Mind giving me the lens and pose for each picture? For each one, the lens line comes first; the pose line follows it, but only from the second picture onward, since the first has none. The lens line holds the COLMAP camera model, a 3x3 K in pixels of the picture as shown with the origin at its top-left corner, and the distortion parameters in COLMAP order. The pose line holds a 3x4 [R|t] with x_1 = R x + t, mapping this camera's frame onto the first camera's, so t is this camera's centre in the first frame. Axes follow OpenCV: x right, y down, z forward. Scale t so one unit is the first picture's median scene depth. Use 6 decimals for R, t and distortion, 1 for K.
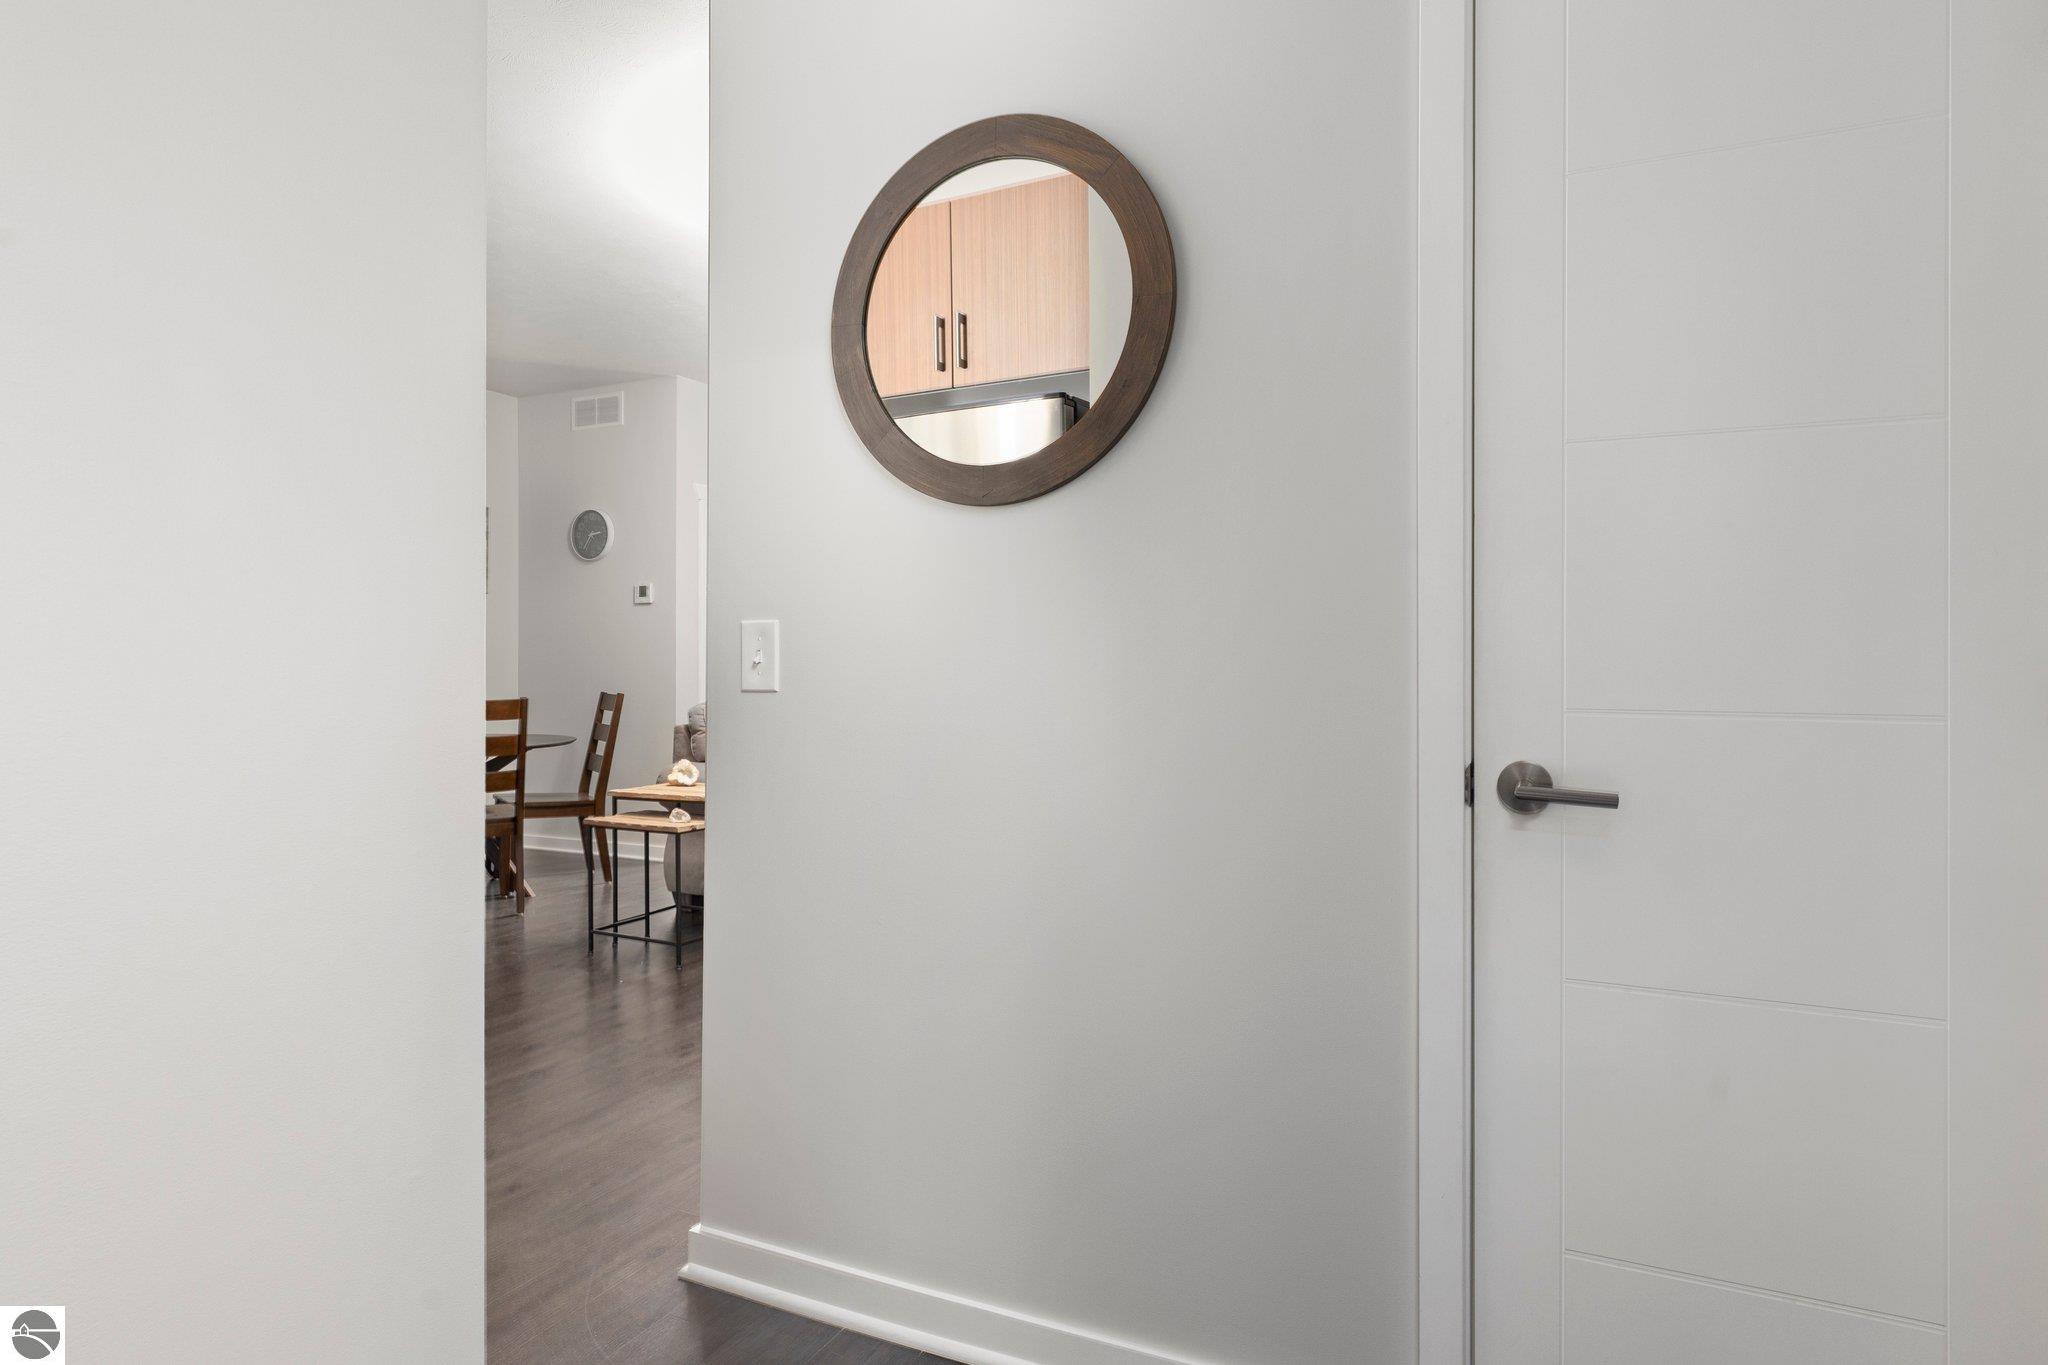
lens RADIAL K [[1182.8, 0, 1034.6], [0, 1182.8, 648.6], [0, 0, 1]] dist [0.001949, -0.000567]
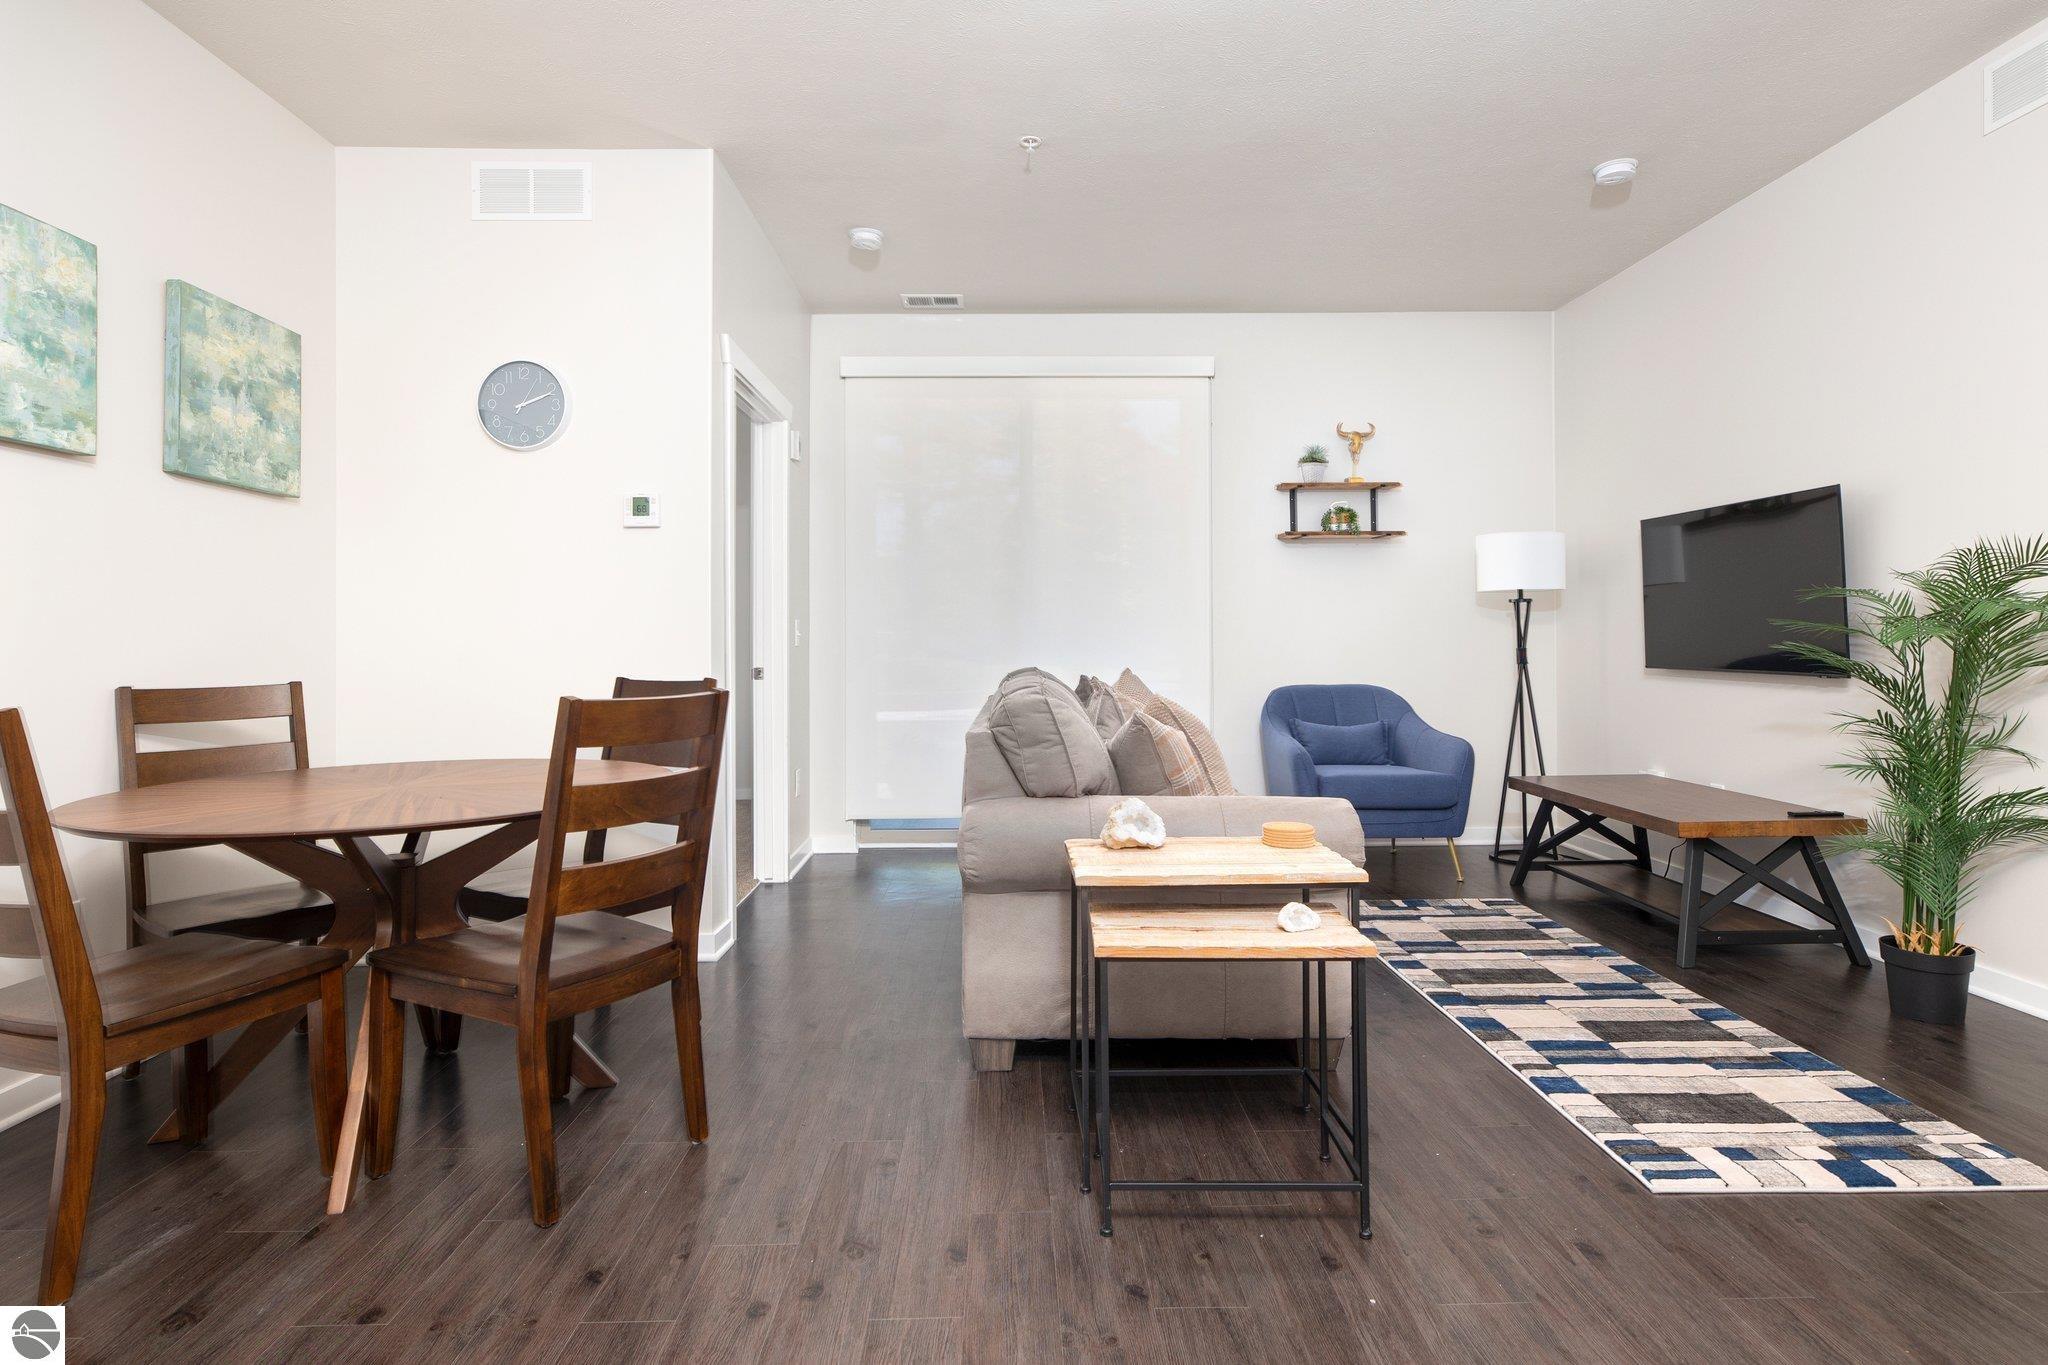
lens RADIAL K [[1083.2, 0, 1022.2], [0, 1083.2, 630.1], [0, 0, 1]] dist [0.007681, -0.001223]
pose [[0.893277, -0.003283, 0.449494, -0.459657], [0.003544, 0.999994, 0.000261, 0.016032], [-0.449492, 0.001360, 0.893283, 0.491246]]
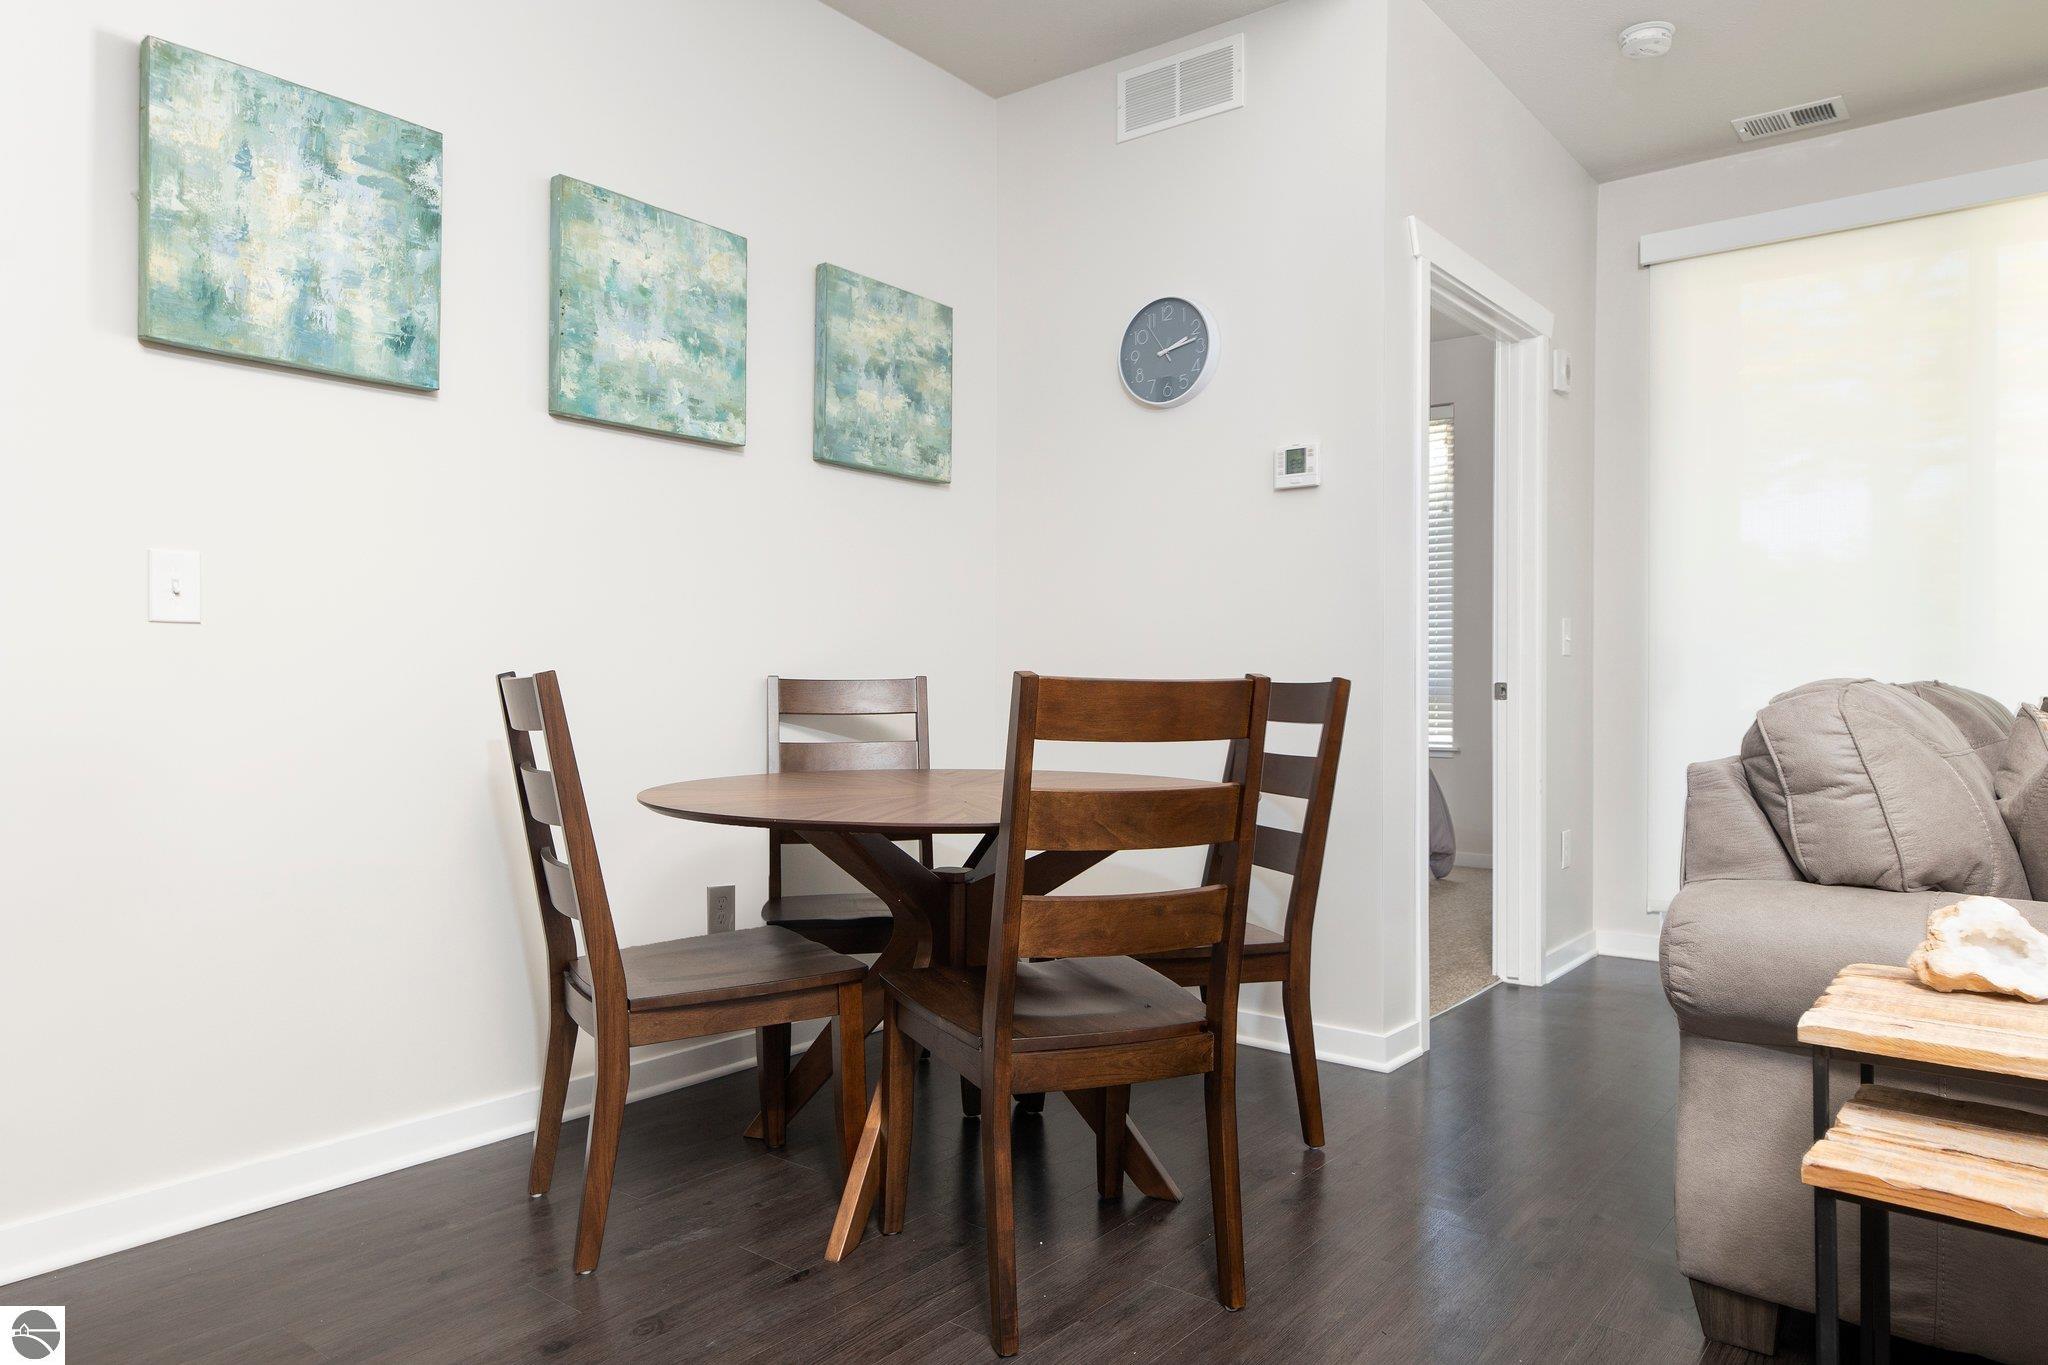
lens RADIAL K [[1334.4, 0, 1027.6], [0, 1334.4, 659.2], [0, 0, 1]] dist [0.015764, -0.004238]
pose [[0.977158, -0.000959, -0.212513, -0.366860], [-0.000233, 0.999984, -0.005579, 0.034762], [0.212515, 0.005501, 0.977142, 0.543847]]
